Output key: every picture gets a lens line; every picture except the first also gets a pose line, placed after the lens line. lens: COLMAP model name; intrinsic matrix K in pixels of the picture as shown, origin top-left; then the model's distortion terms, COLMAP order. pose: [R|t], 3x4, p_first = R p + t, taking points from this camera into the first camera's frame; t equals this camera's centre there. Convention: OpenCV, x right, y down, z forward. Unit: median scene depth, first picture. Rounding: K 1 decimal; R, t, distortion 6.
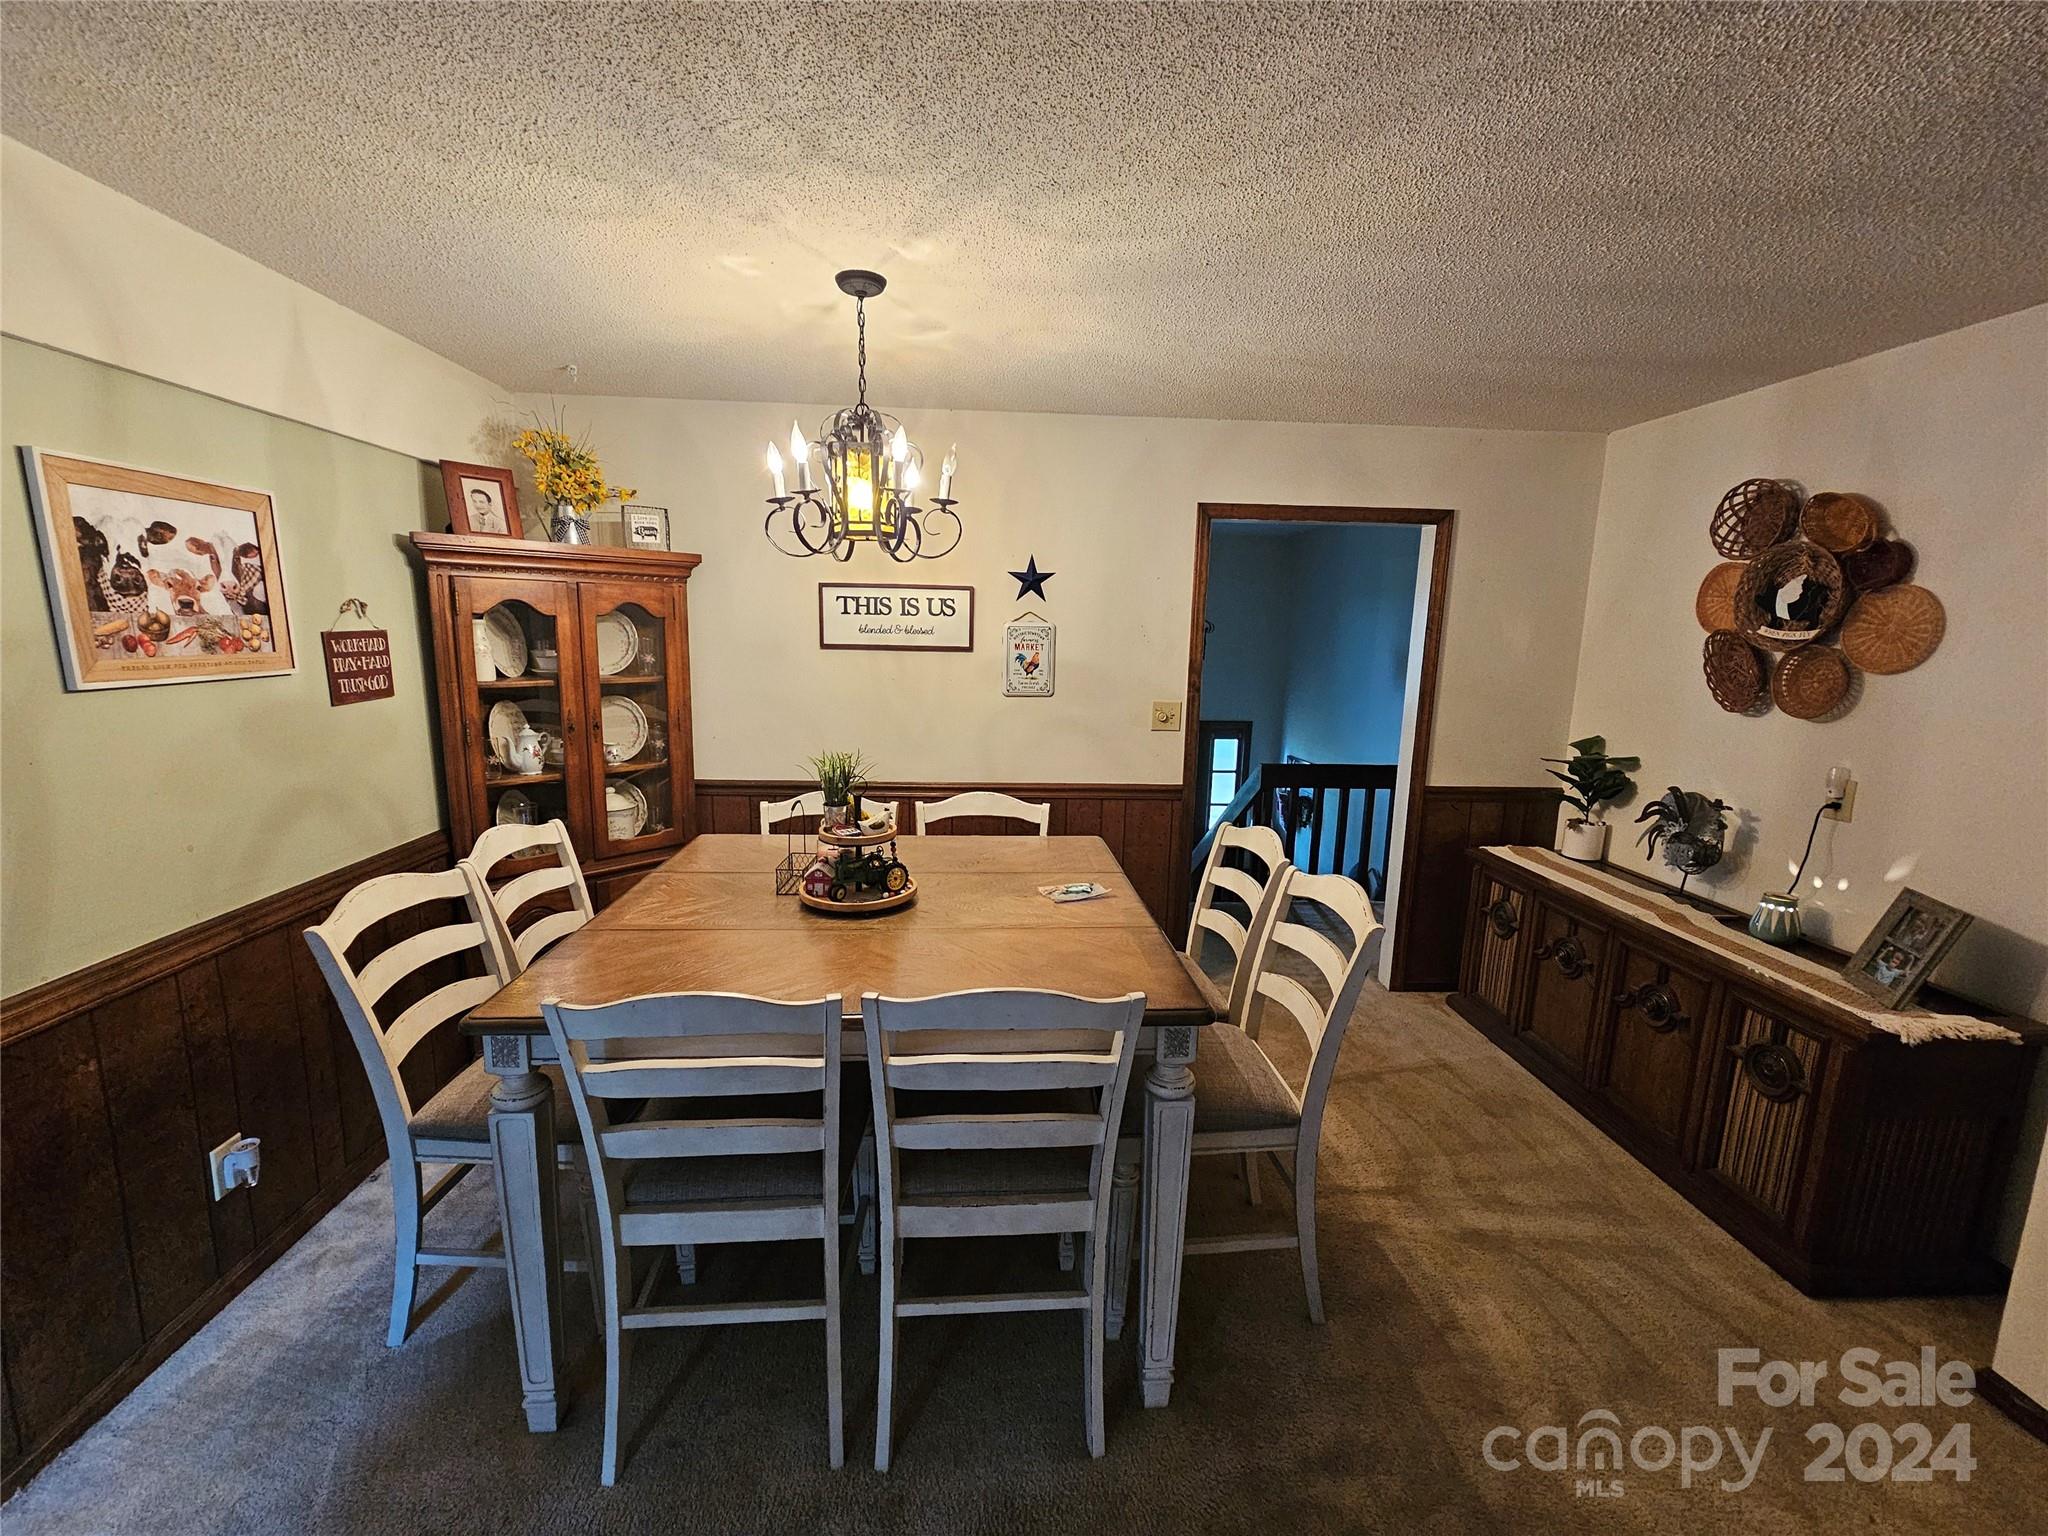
lens RADIAL K [[838.8, 0, 1018.7], [0, 838.8, 774.3], [0, 0, 1]] dist [0.008576, -0.000402]
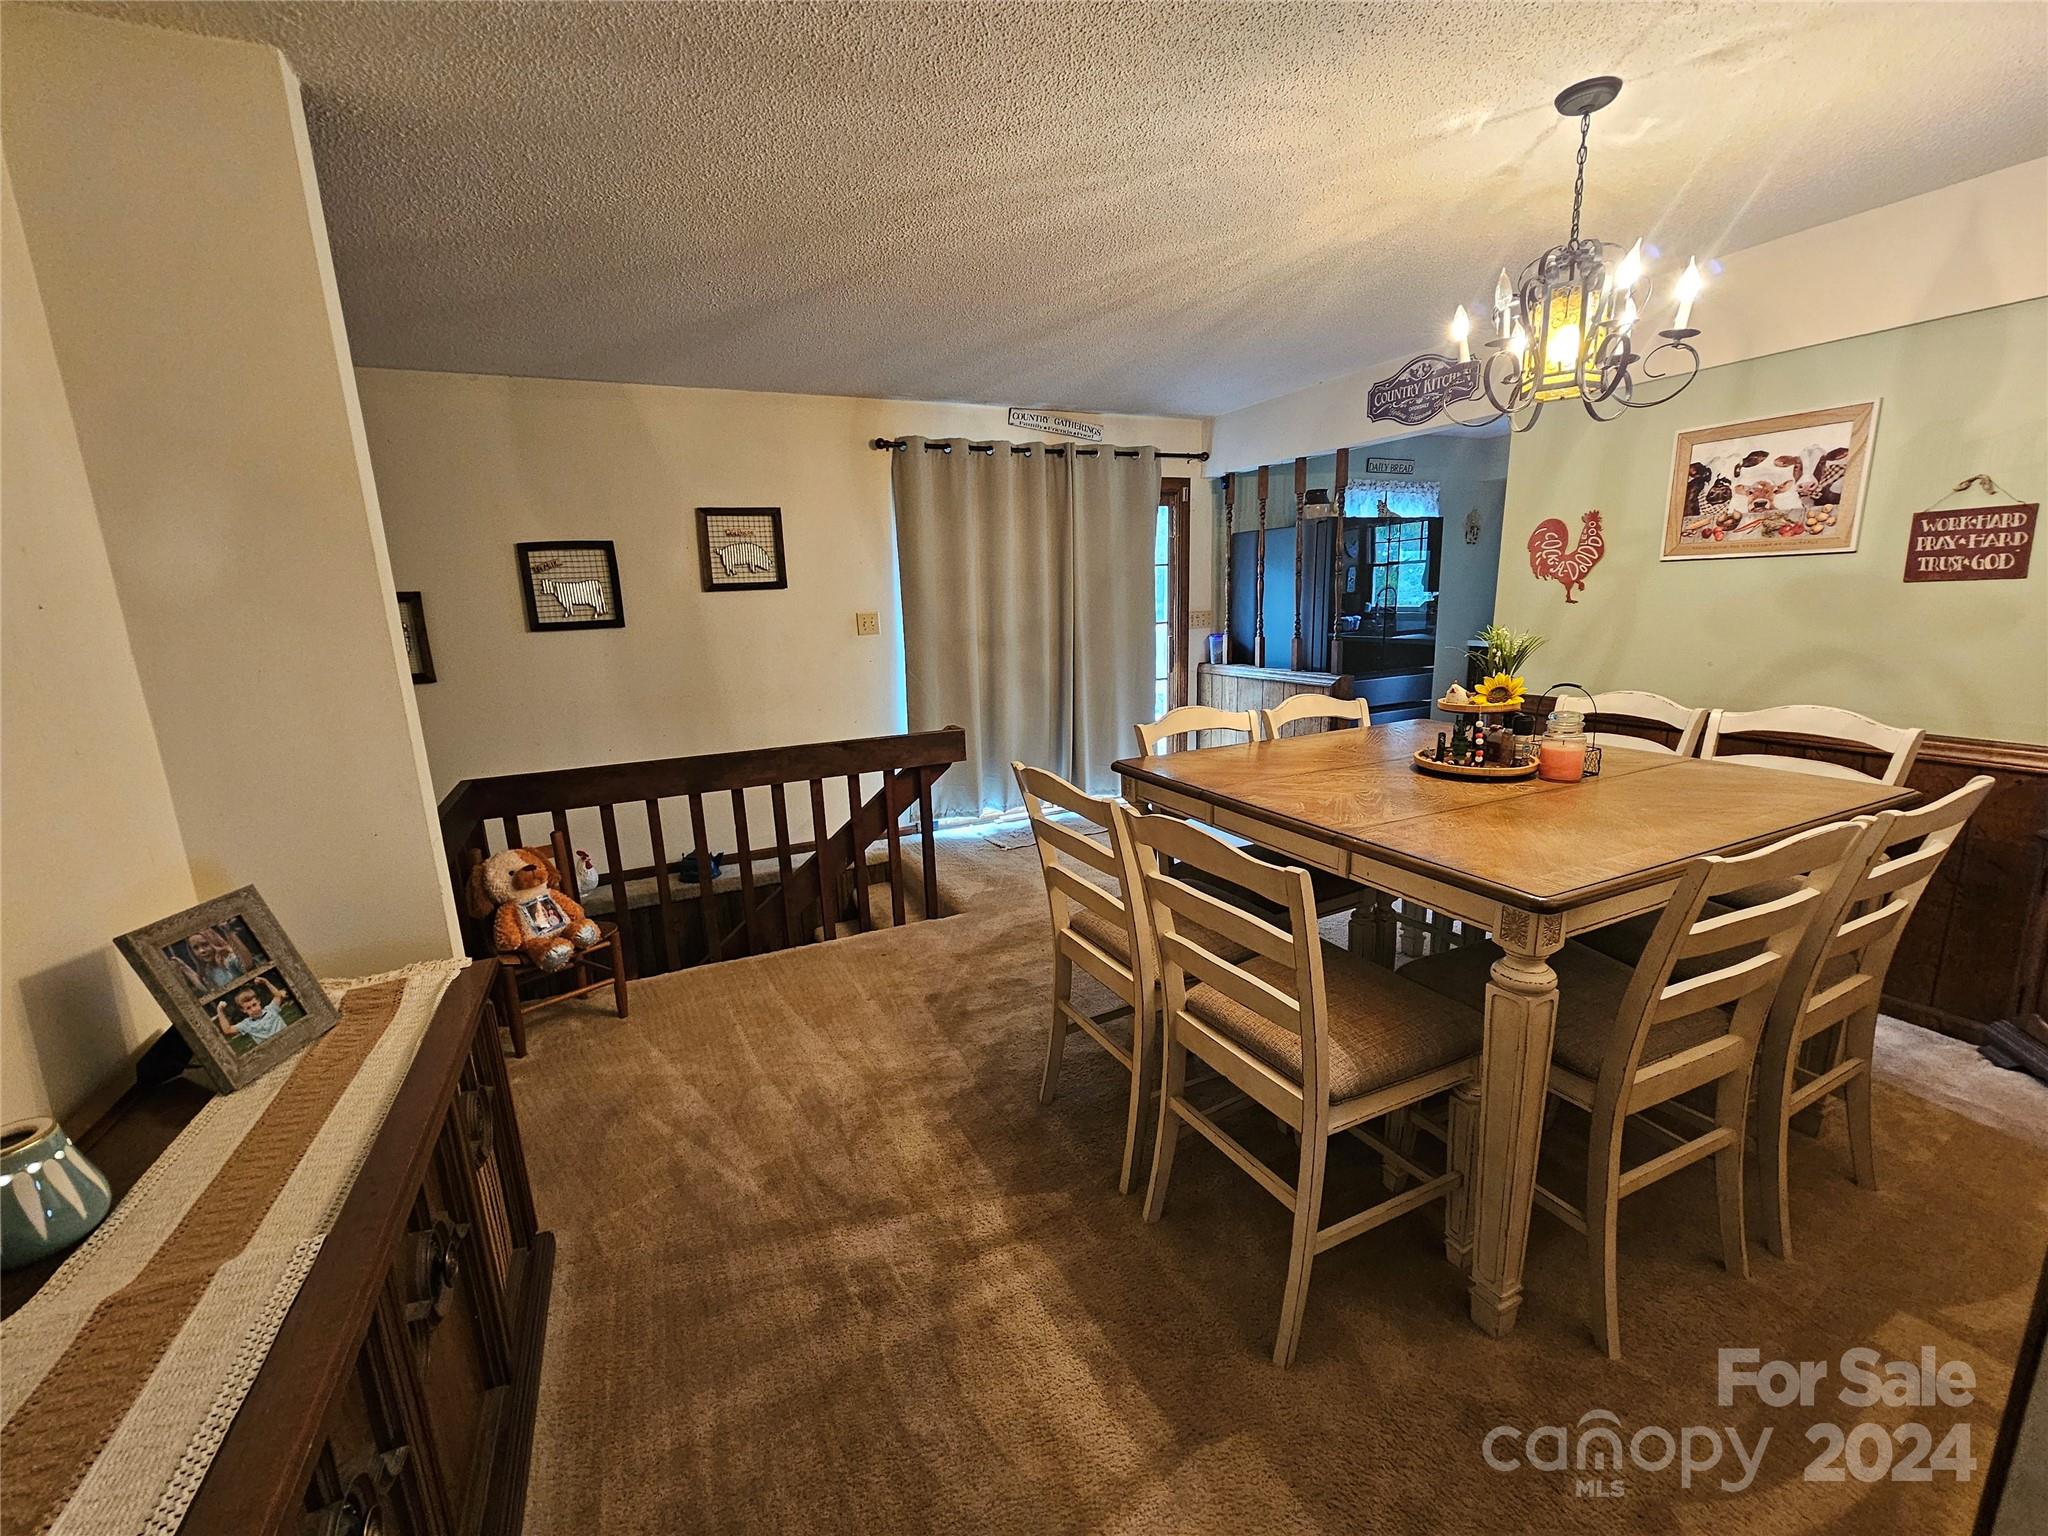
lens RADIAL K [[838.8, 0, 1013.0], [0, 838.8, 775.1], [0, 0, 1]] dist [0.008576, -0.000402]
pose [[-0.935809, 0.087768, -0.341408, 0.805184], [-0.047179, 0.928610, 0.368045, -0.238196], [0.349337, 0.360527, -0.864860, 1.963897]]
